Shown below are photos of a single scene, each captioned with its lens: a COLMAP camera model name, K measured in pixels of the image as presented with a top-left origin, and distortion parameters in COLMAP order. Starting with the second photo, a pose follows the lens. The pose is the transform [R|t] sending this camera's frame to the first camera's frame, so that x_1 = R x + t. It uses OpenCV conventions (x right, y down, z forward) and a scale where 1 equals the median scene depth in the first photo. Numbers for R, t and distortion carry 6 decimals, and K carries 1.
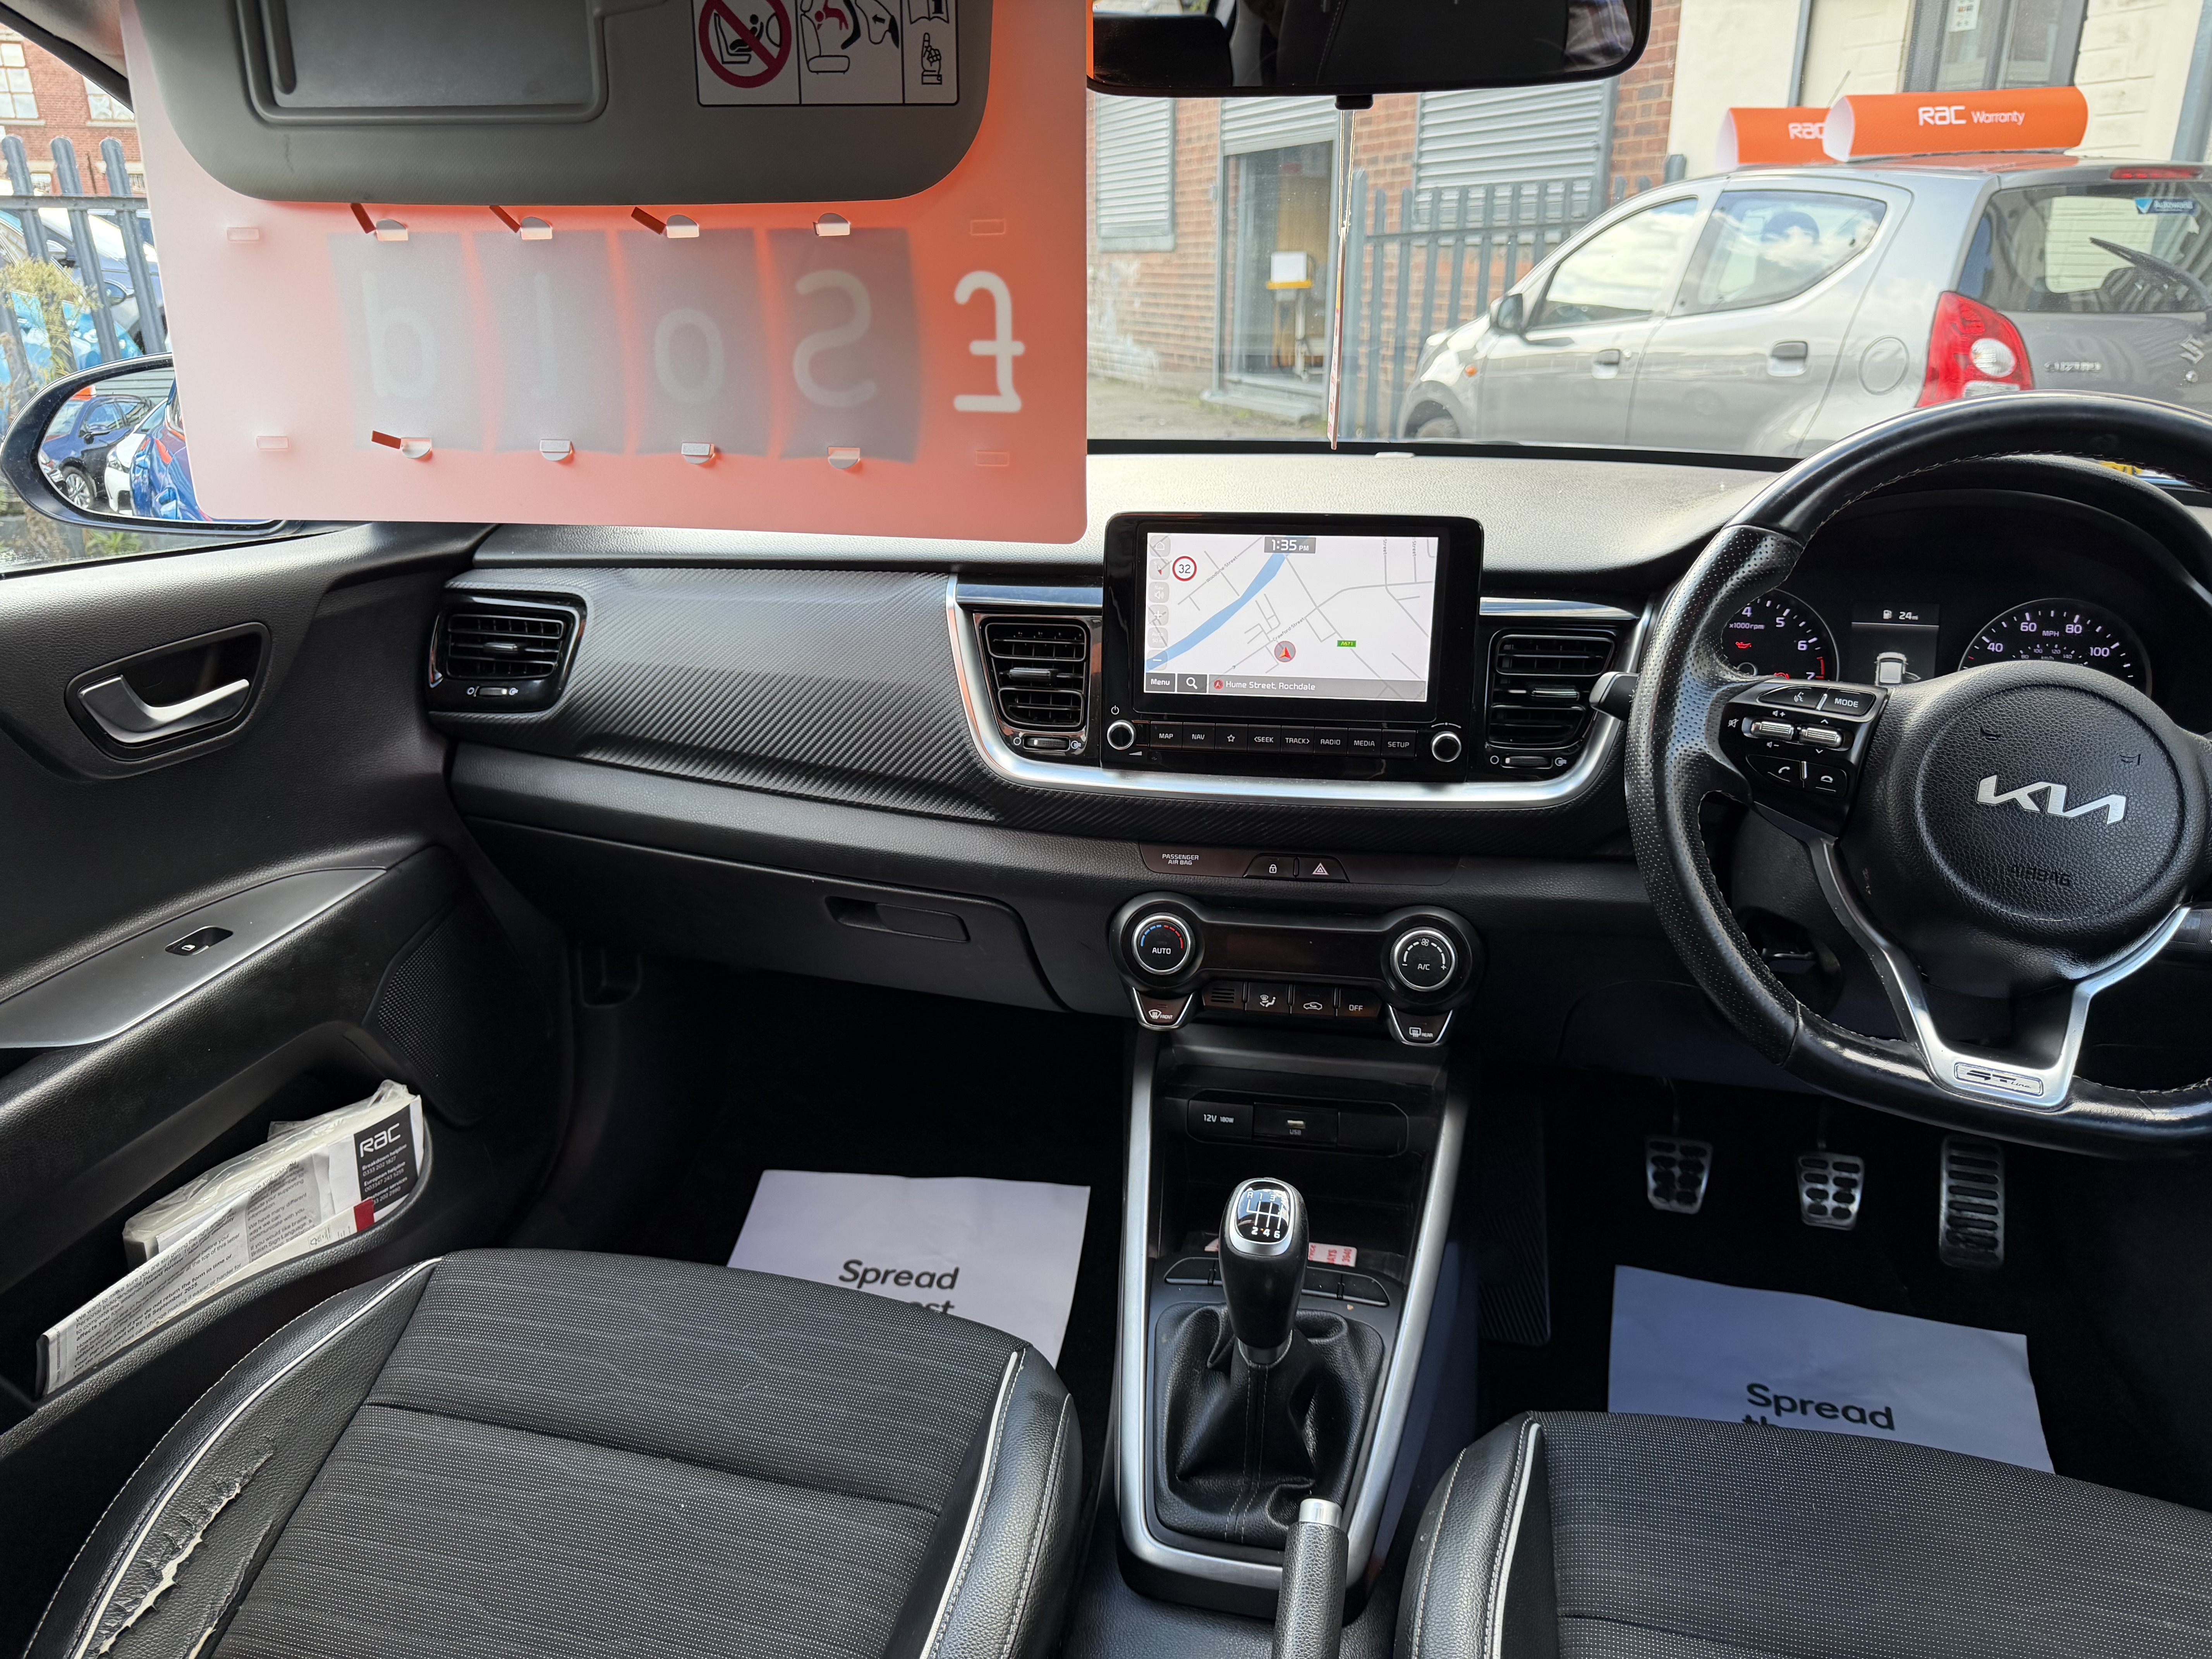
lens RADIAL K [[1584.2, 0, 1076.8], [0, 1584.2, 861.7], [0, 0, 1]] dist [0.017828, -0.025127]
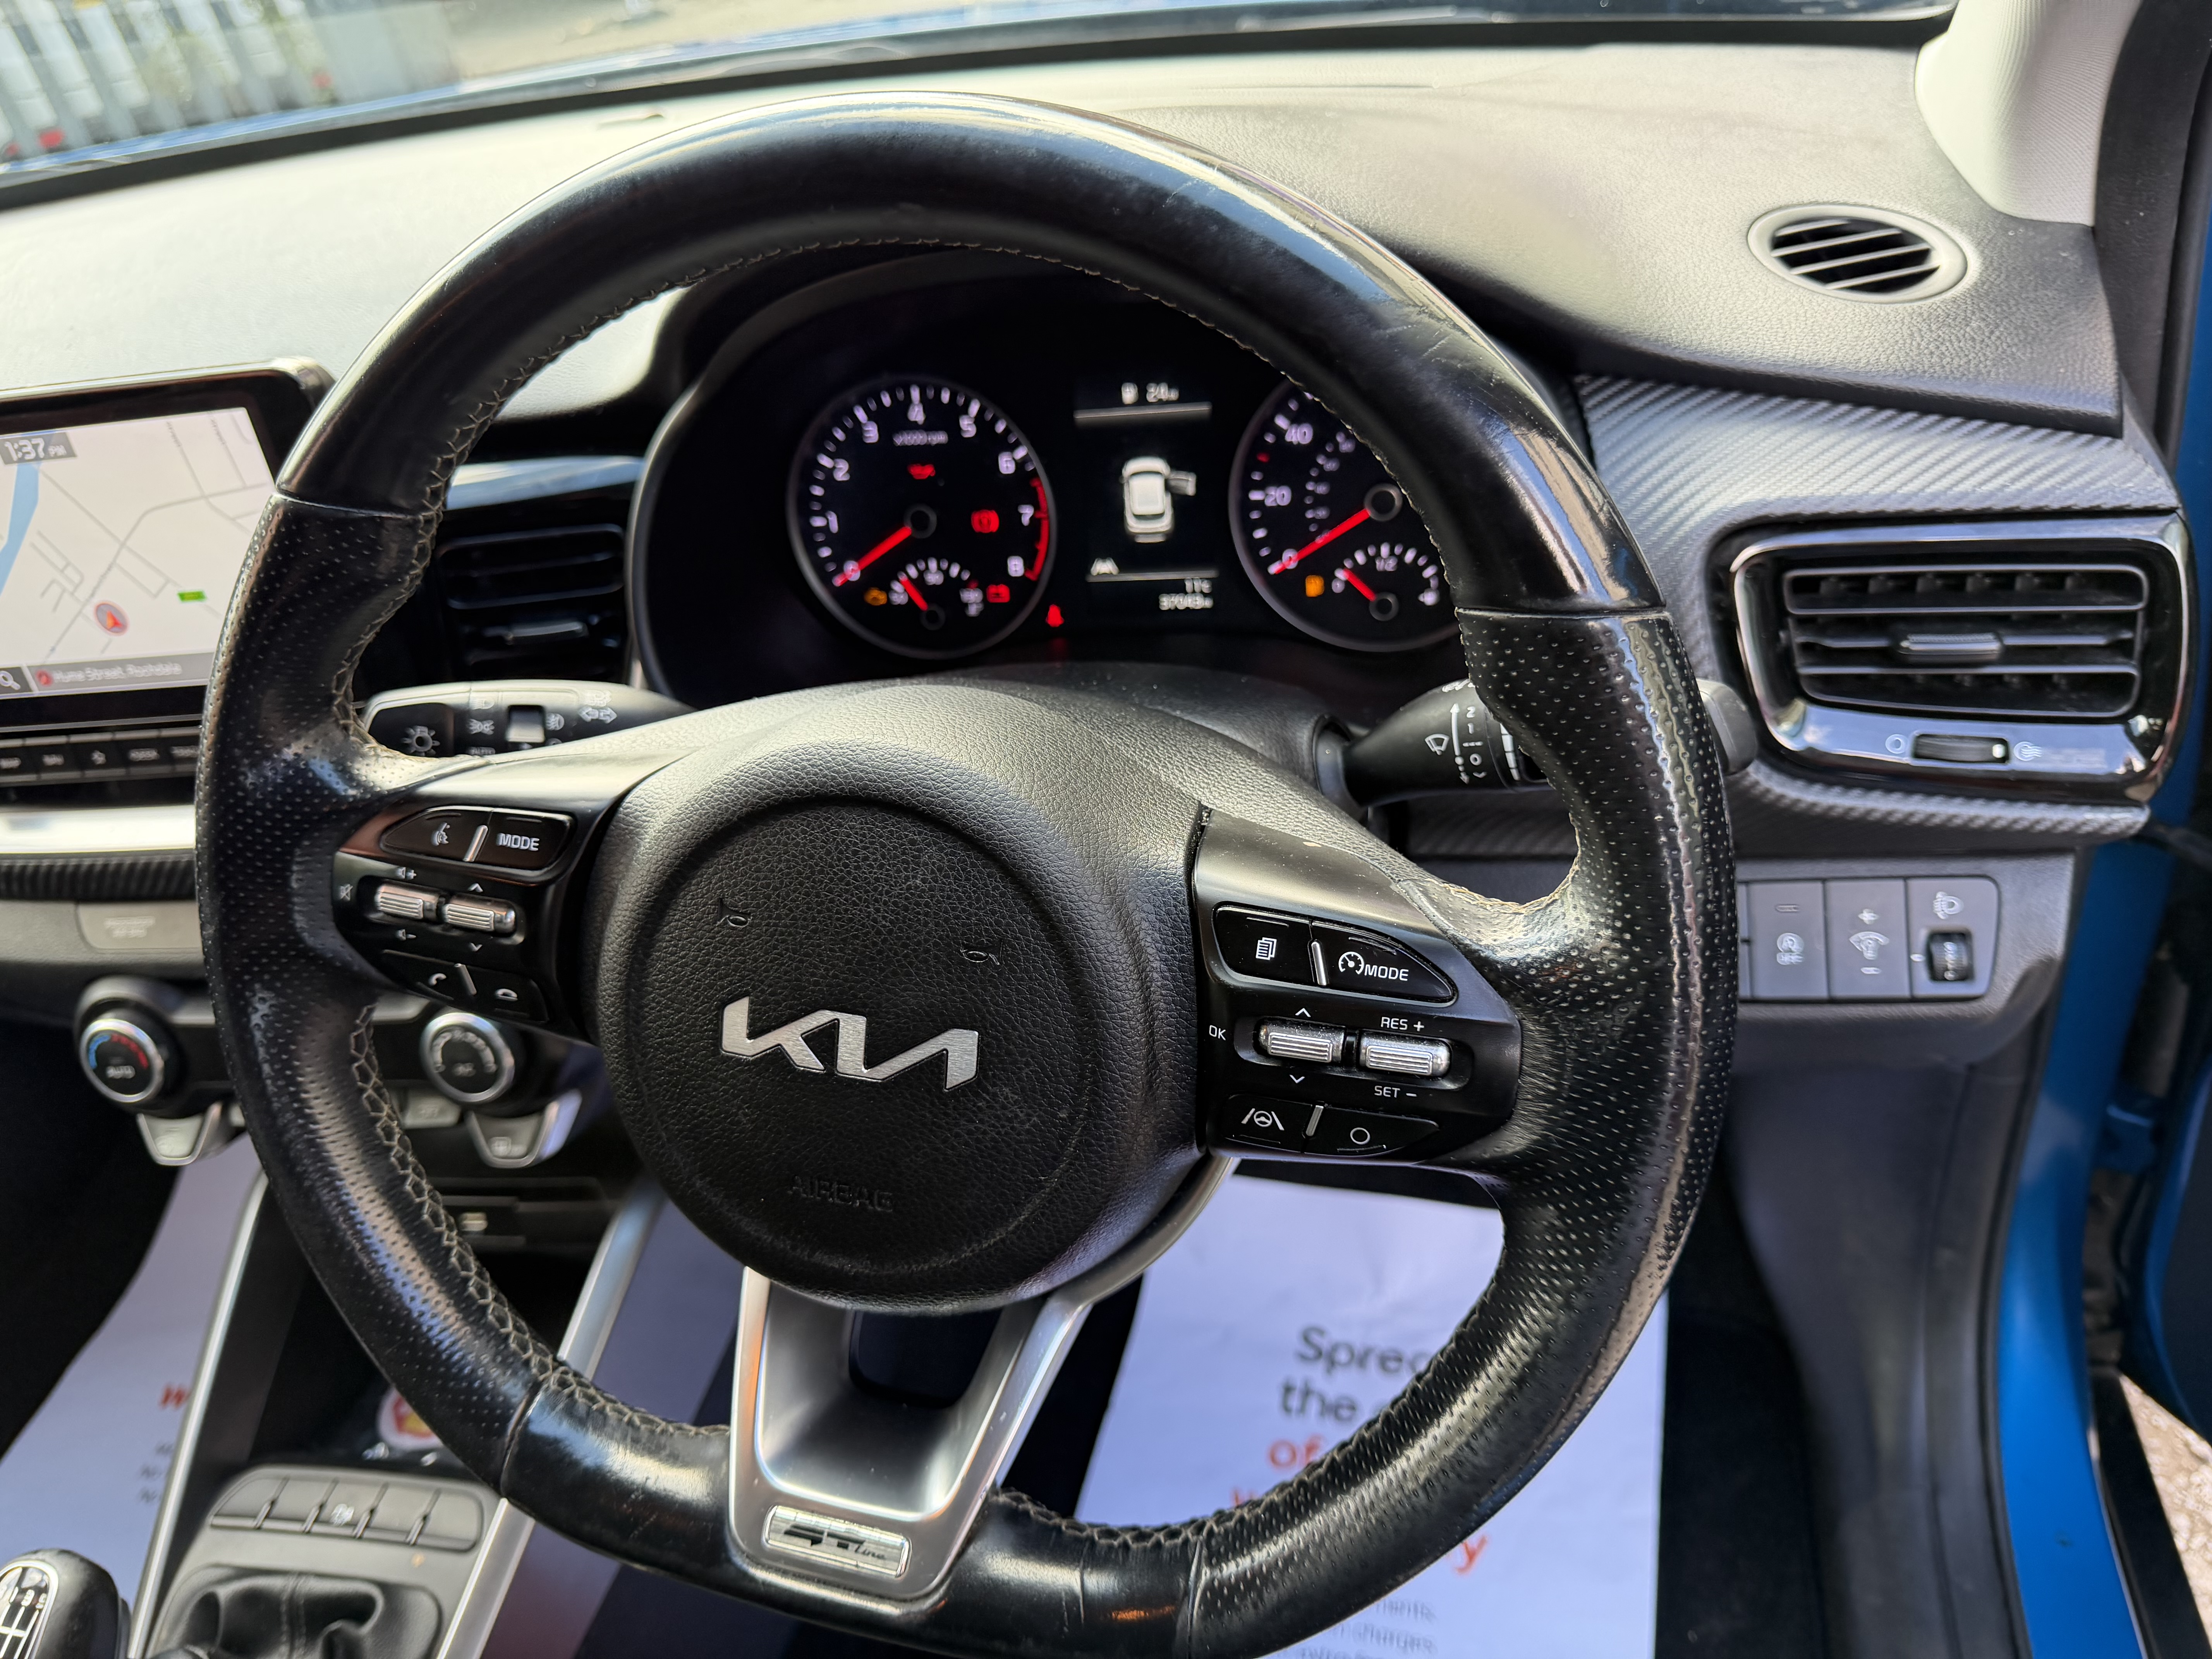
lens RADIAL K [[1584.2, 0, 1103.9], [0, 1584.2, 872.1], [0, 0, 1]] dist [0.017828, -0.025127]
pose [[0.989748, -0.122538, -0.073365, 0.539228], [0.138308, 0.950464, 0.278369, -0.157123], [0.035620, -0.285662, 0.957668, 0.404696]]
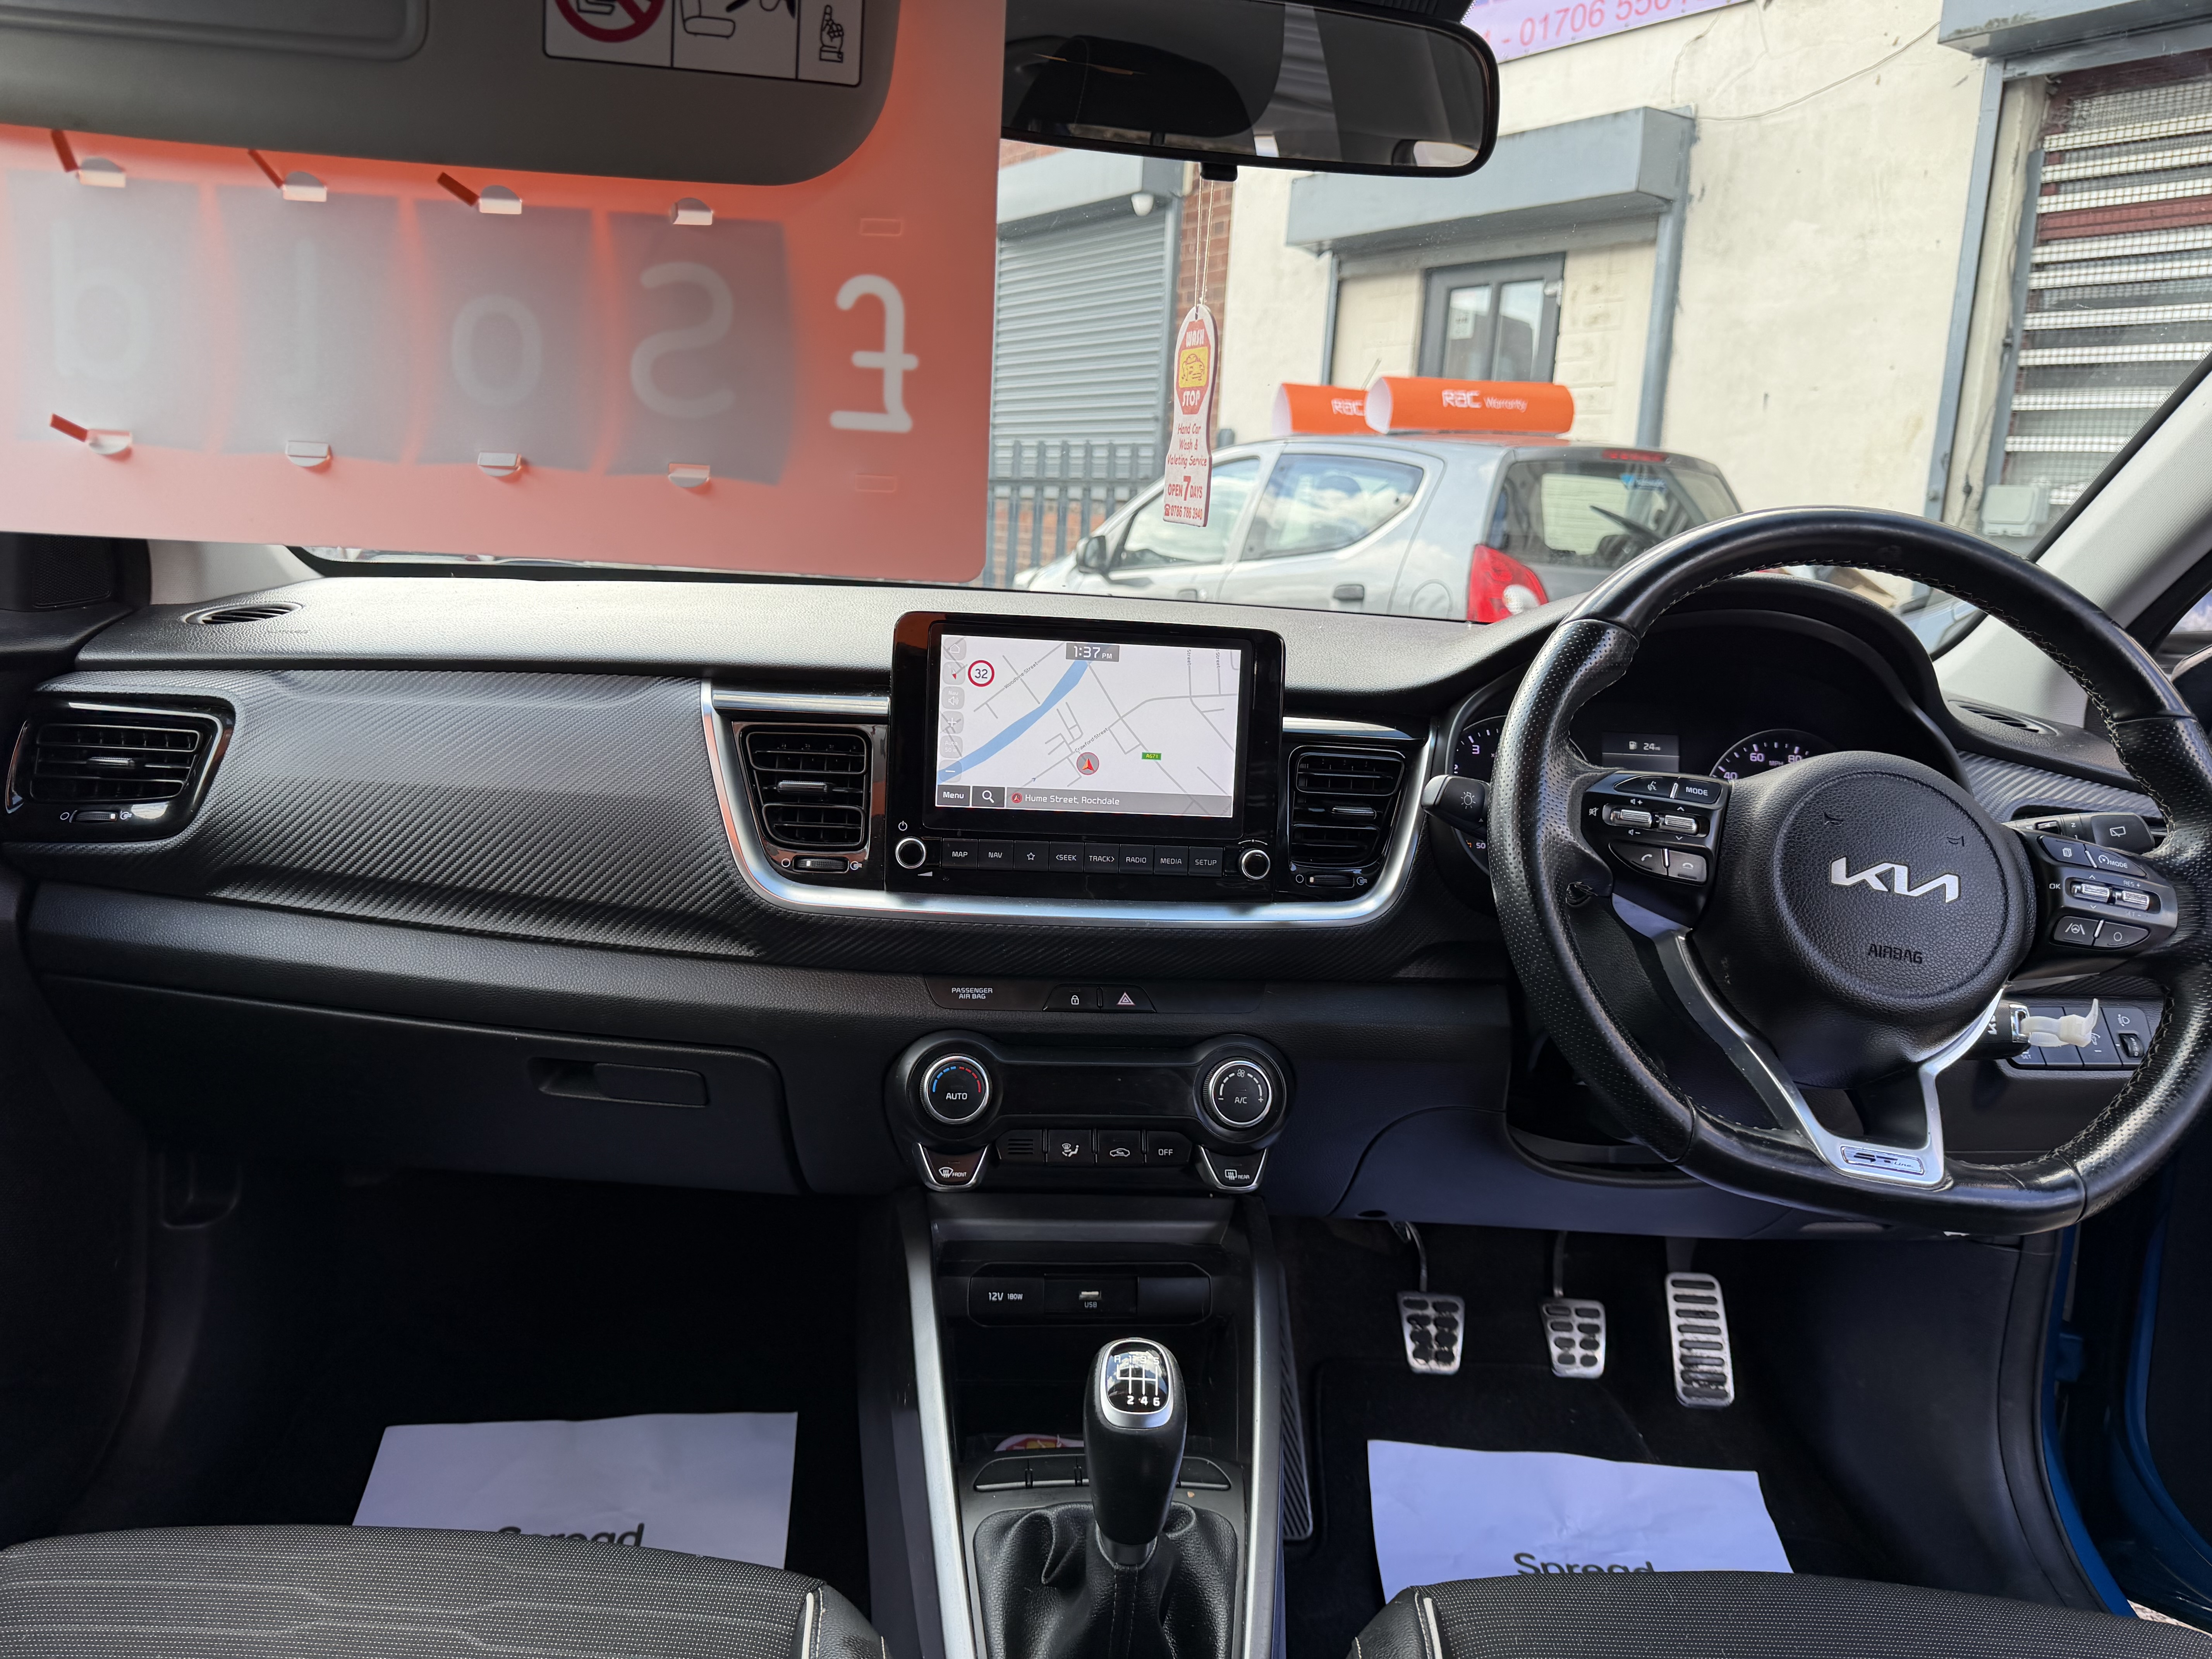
lens RADIAL K [[1584.2, 0, 1078.7], [0, 1584.2, 830.9], [0, 0, 1]] dist [0.017828, -0.025127]
pose [[0.963108, 0.010271, 0.268920, -0.124949], [0.033644, 0.986837, -0.158182, 0.054394], [-0.267005, 0.161393, 0.950084, 0.118815]]
